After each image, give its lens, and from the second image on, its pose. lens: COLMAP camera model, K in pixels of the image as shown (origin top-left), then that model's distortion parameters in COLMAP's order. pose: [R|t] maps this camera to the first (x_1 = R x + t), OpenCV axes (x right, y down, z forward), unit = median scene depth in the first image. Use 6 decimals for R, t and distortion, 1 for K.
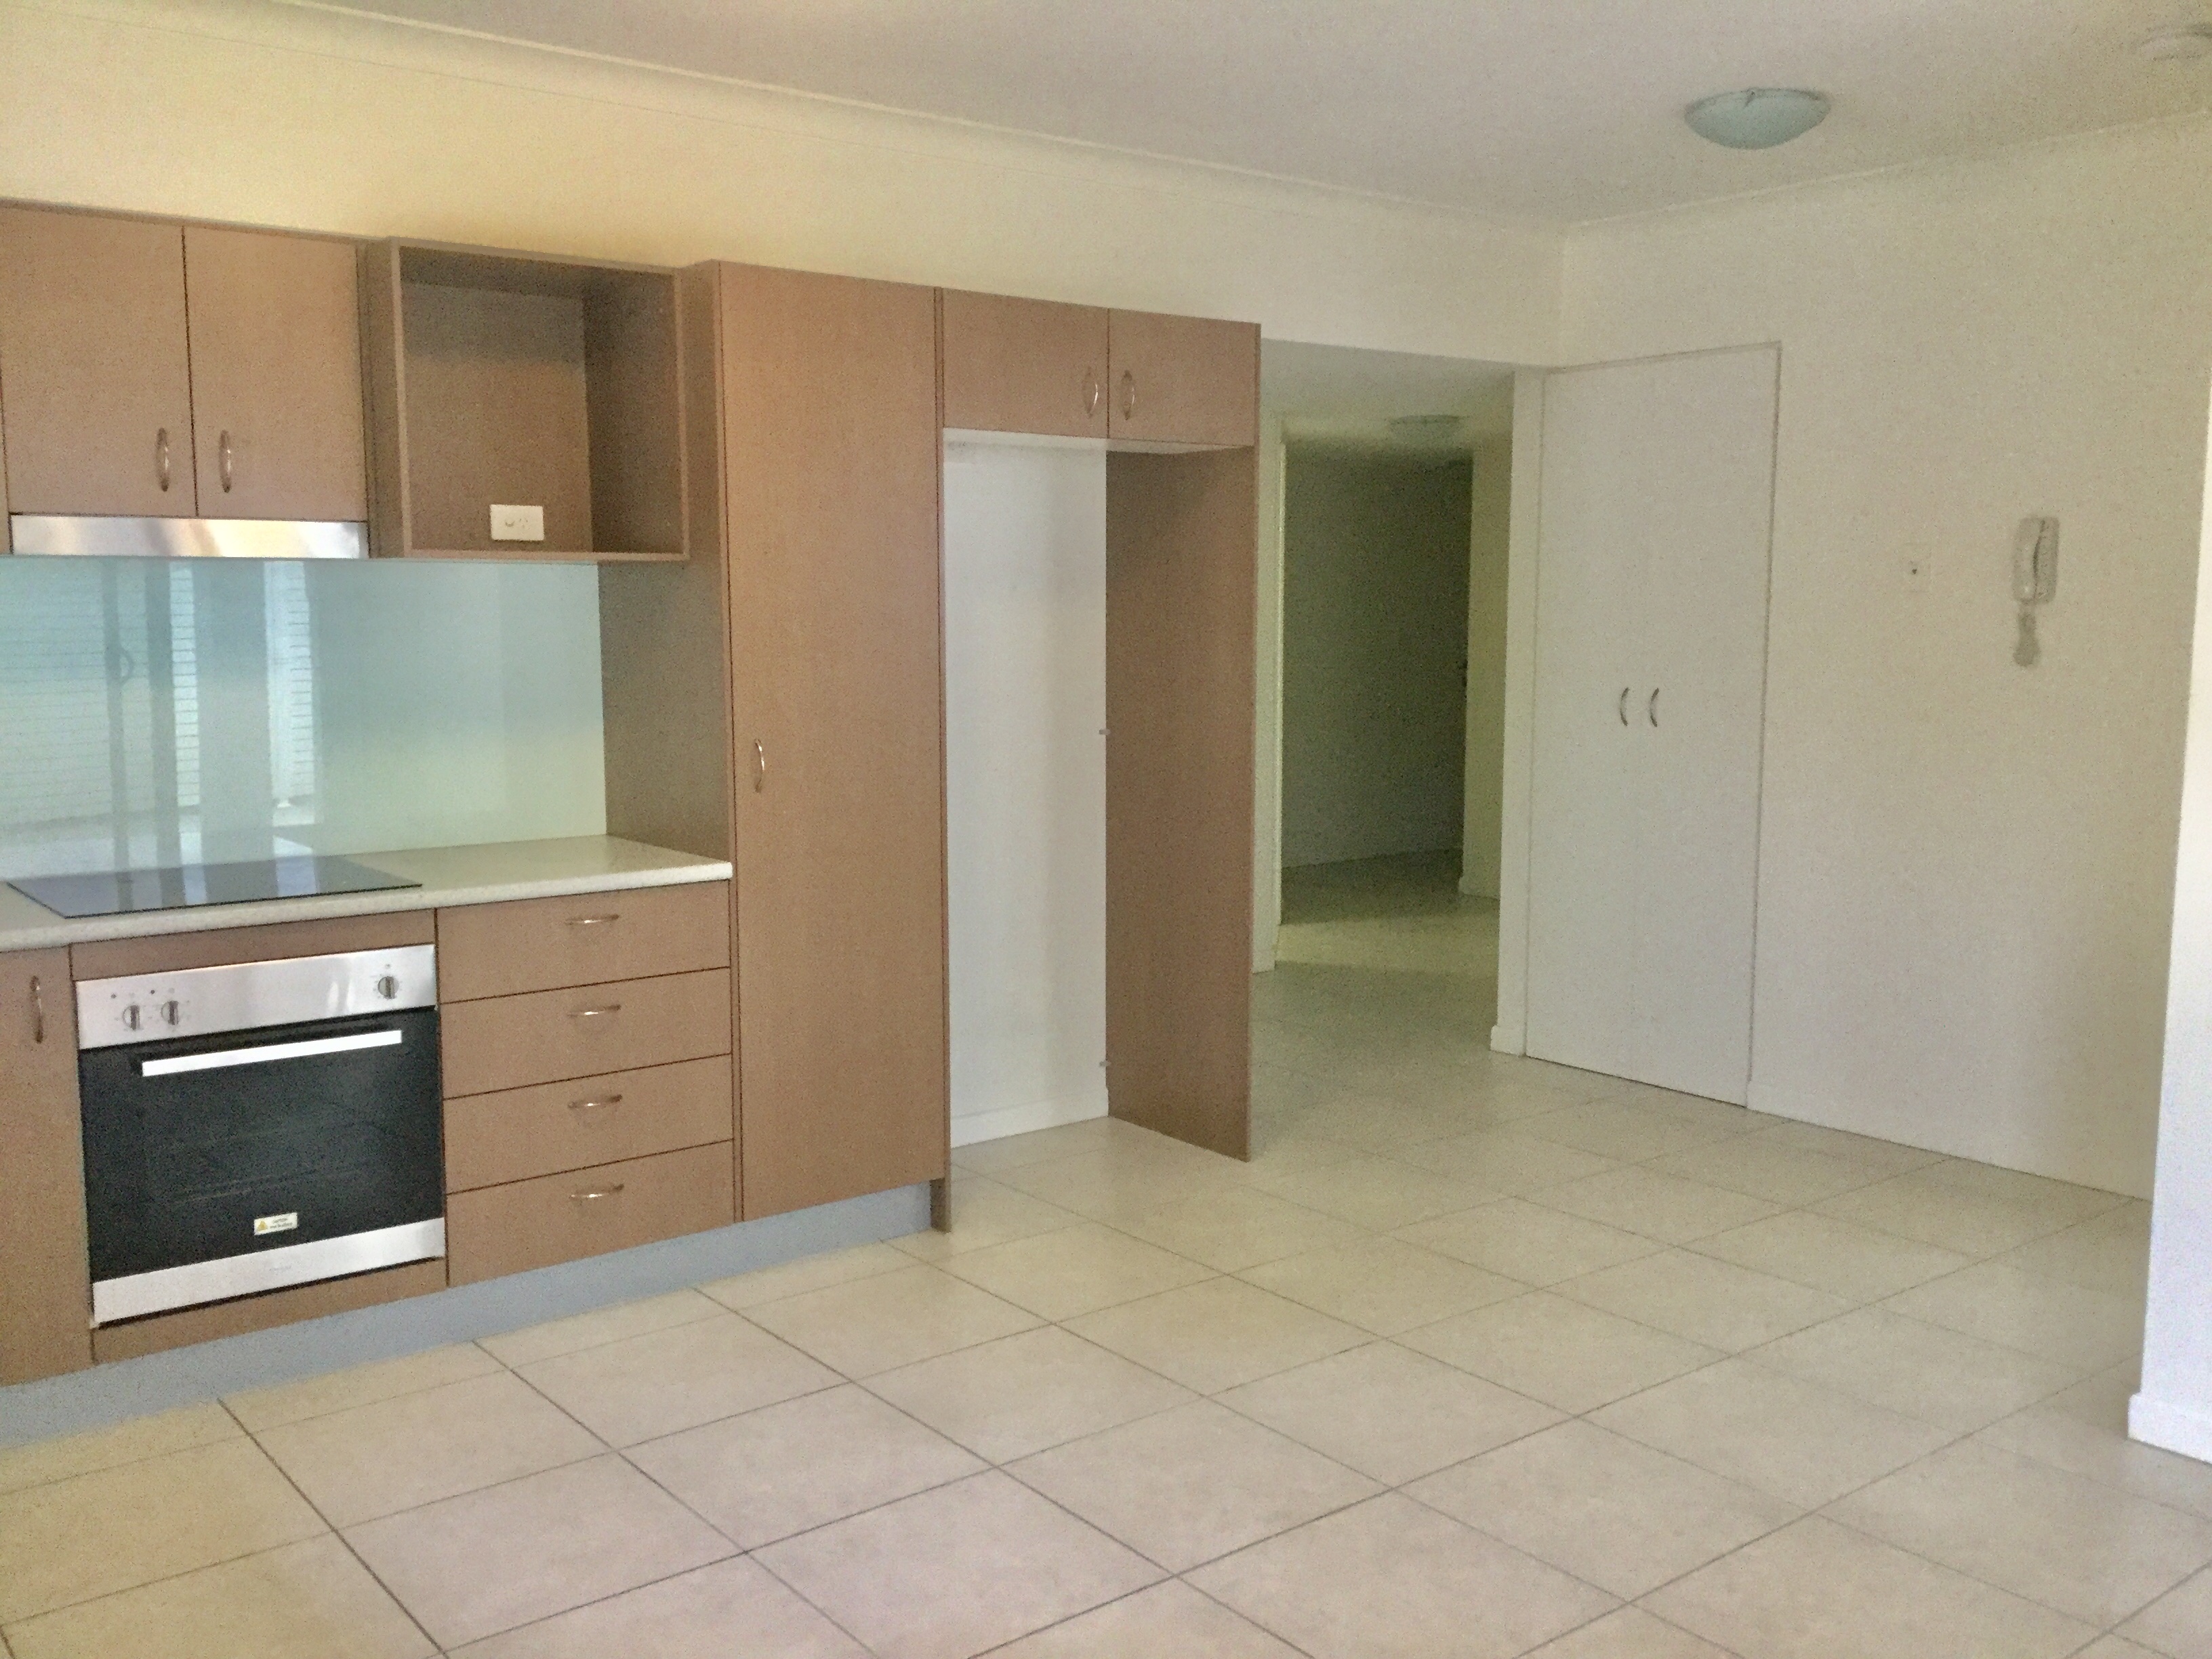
lens RADIAL K [[1979.7, 0, 1124.2], [0, 1979.7, 833.7], [0, 0, 1]] dist [0.063935, -0.066489]
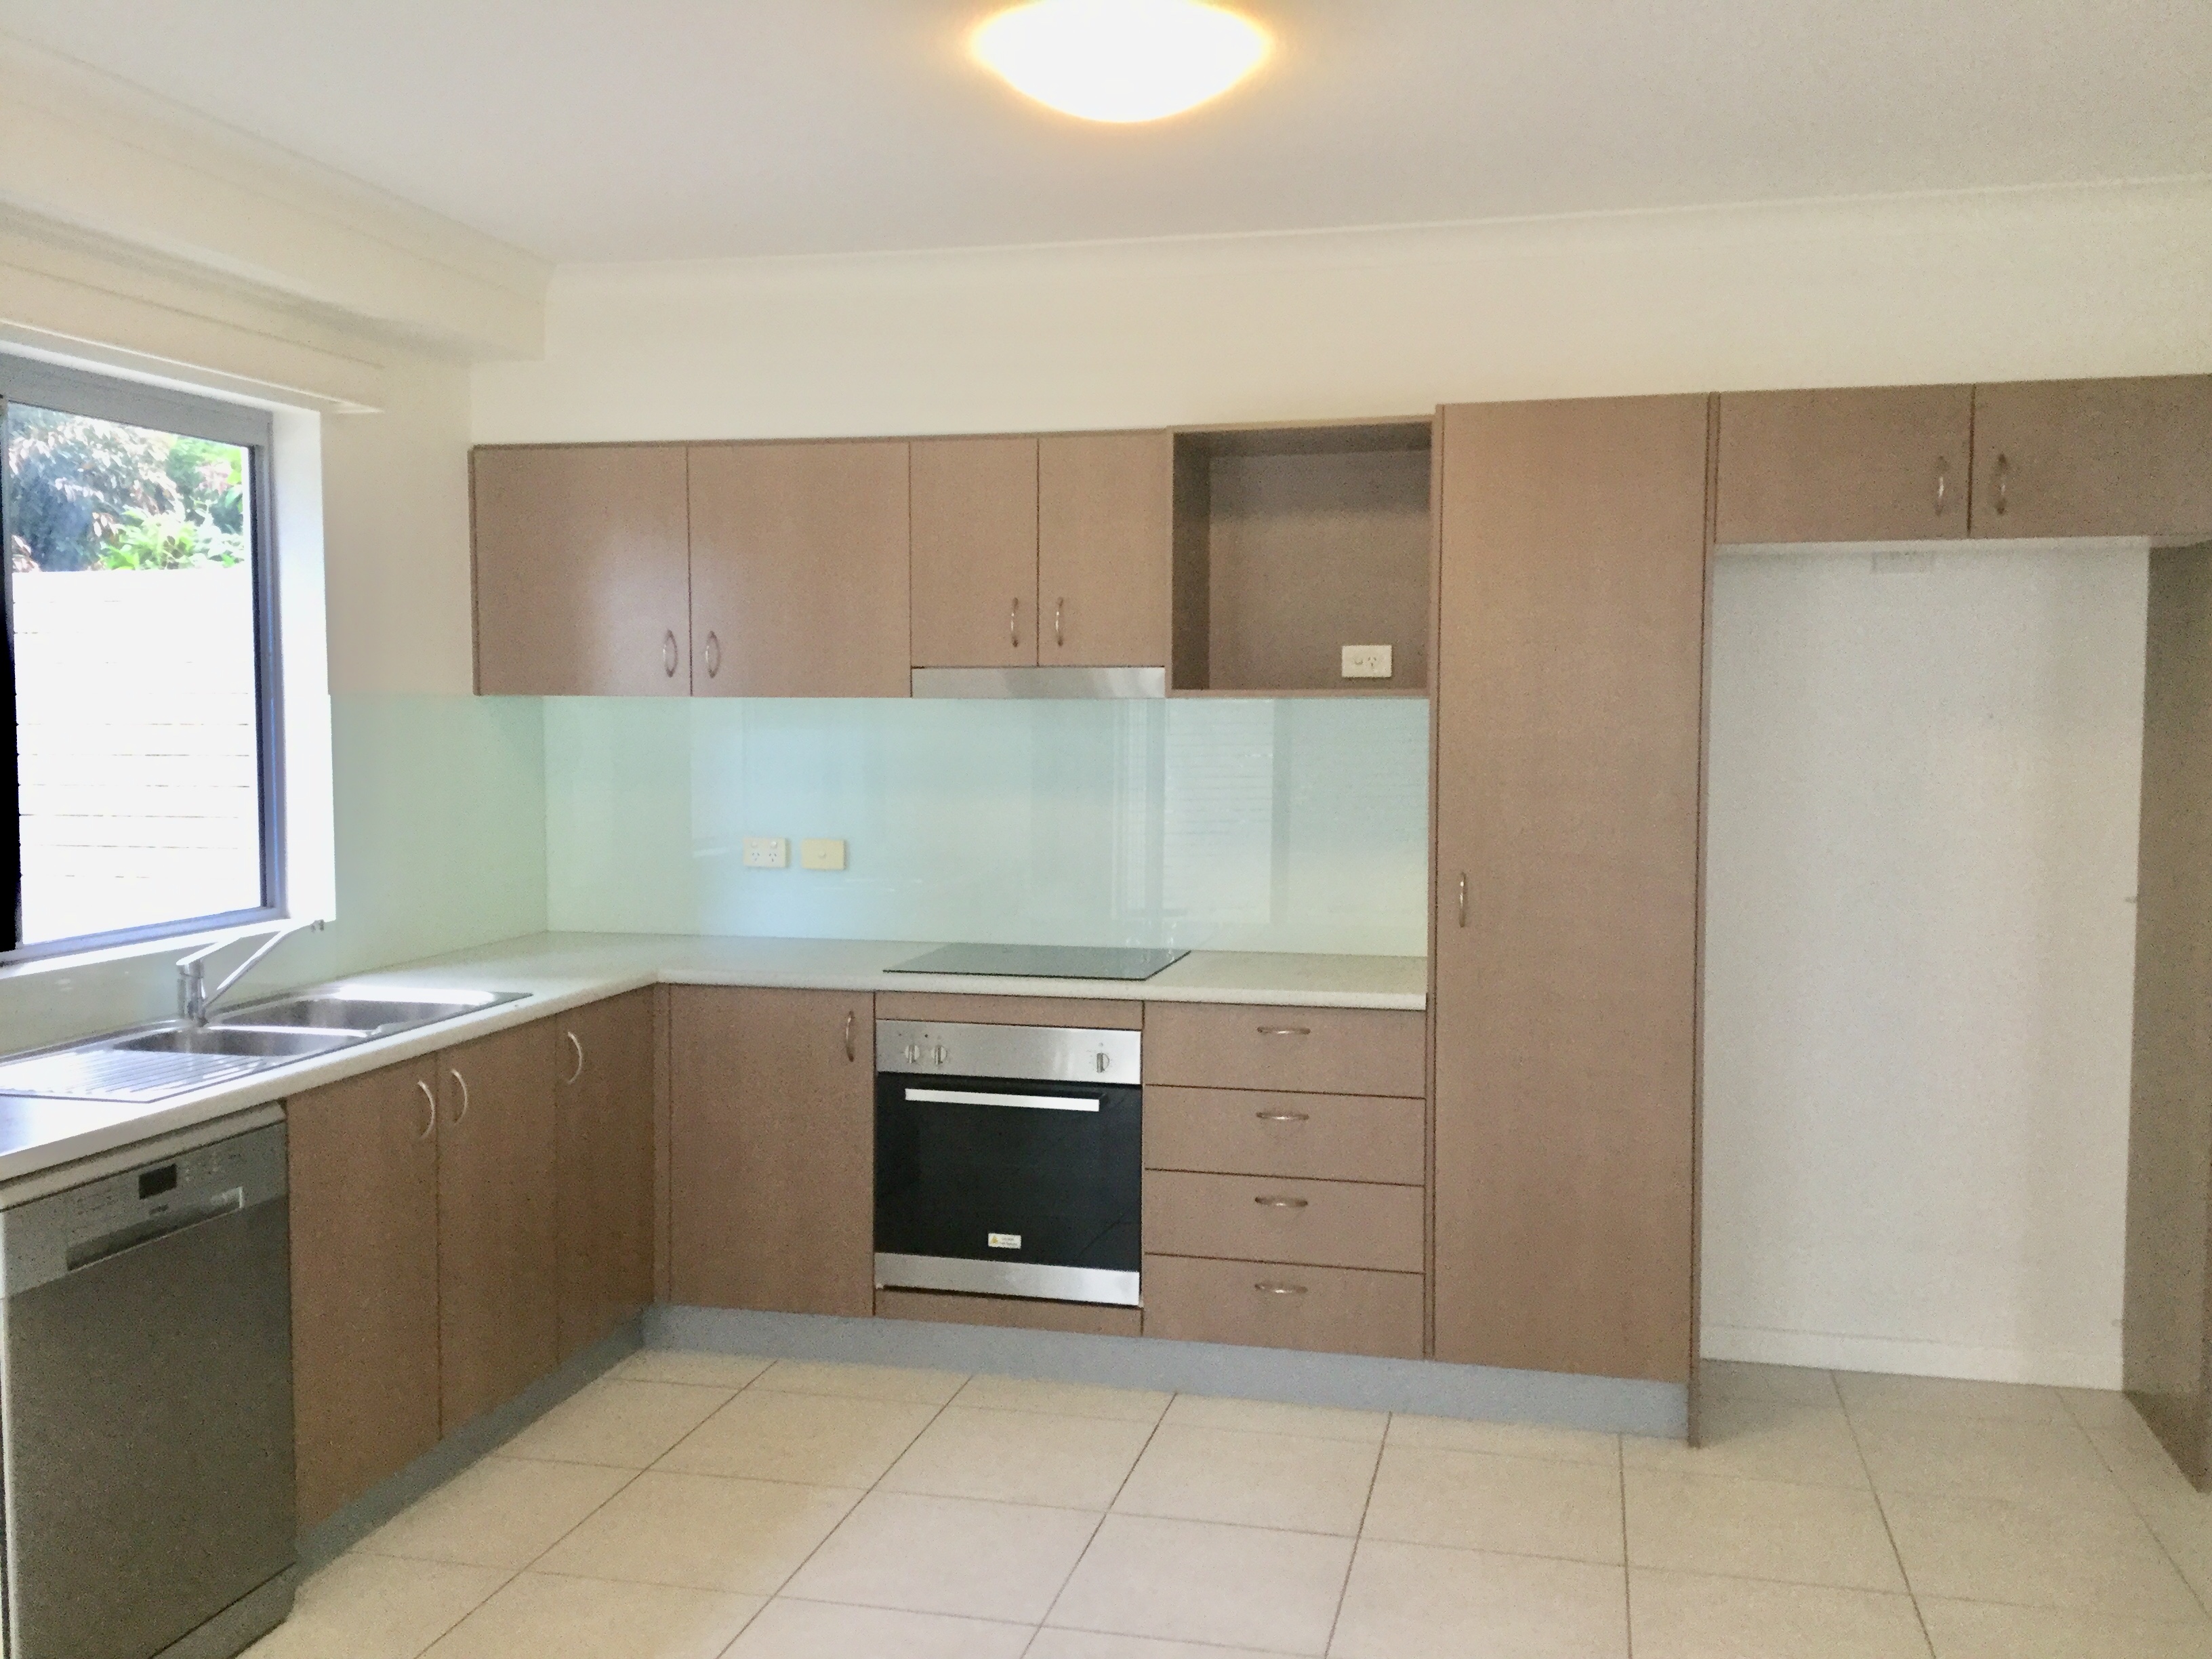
lens RADIAL K [[1979.7, 0, 1119.8], [0, 1979.7, 833.6], [0, 0, 1]] dist [0.063935, -0.066489]
pose [[0.609522, 0.048920, -0.791258, 0.533309], [-0.095958, 0.995308, -0.012383, -0.041719], [0.786940, 0.083475, 0.611357, 0.279309]]
